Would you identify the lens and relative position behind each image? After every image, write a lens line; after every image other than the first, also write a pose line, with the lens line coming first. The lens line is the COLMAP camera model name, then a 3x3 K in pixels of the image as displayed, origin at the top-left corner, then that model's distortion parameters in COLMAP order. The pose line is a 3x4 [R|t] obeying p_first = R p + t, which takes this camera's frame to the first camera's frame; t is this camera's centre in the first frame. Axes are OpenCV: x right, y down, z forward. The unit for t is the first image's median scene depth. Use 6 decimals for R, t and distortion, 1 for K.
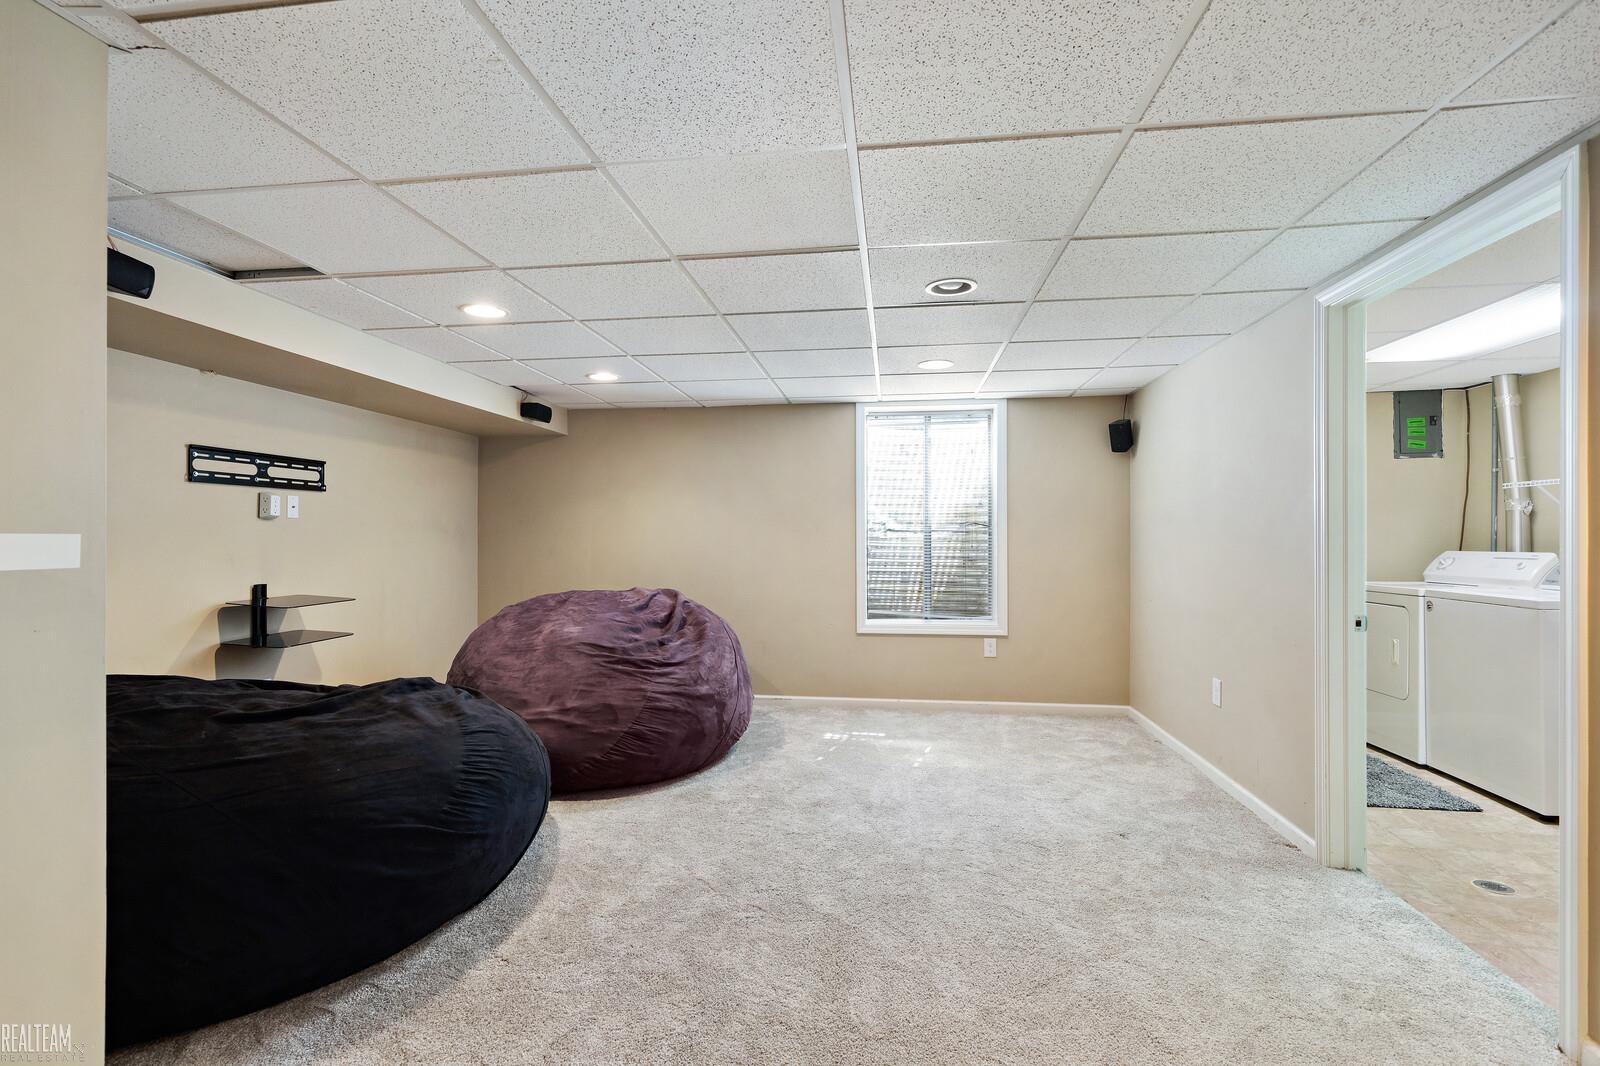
lens RADIAL K [[738.6, 0, 792.8], [0, 738.6, 530.4], [0, 0, 1]] dist [0.003513, 0.000415]
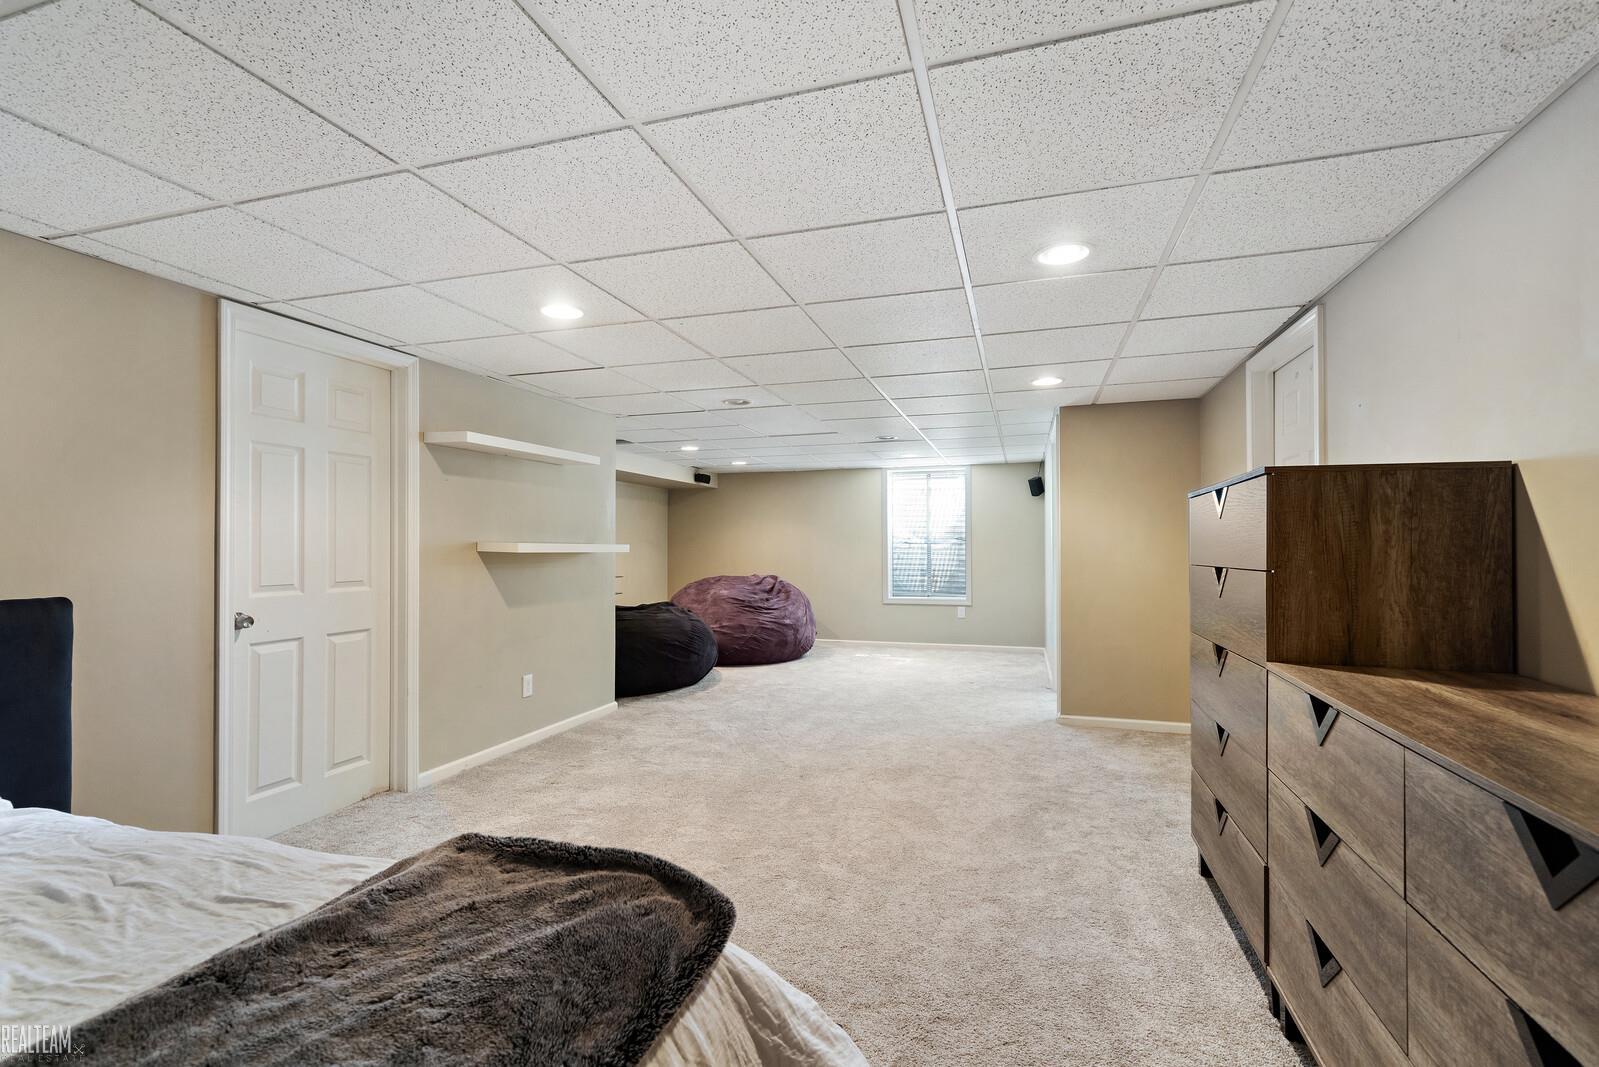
lens RADIAL K [[738.1, 0, 792.3], [0, 738.1, 530.9], [0, 0, 1]] dist [0.003513, 0.000415]
pose [[0.985507, -0.004548, -0.169572, 0.202878], [0.001997, 0.999882, -0.015213, -0.002366], [0.169621, 0.014653, 0.985400, -0.852323]]
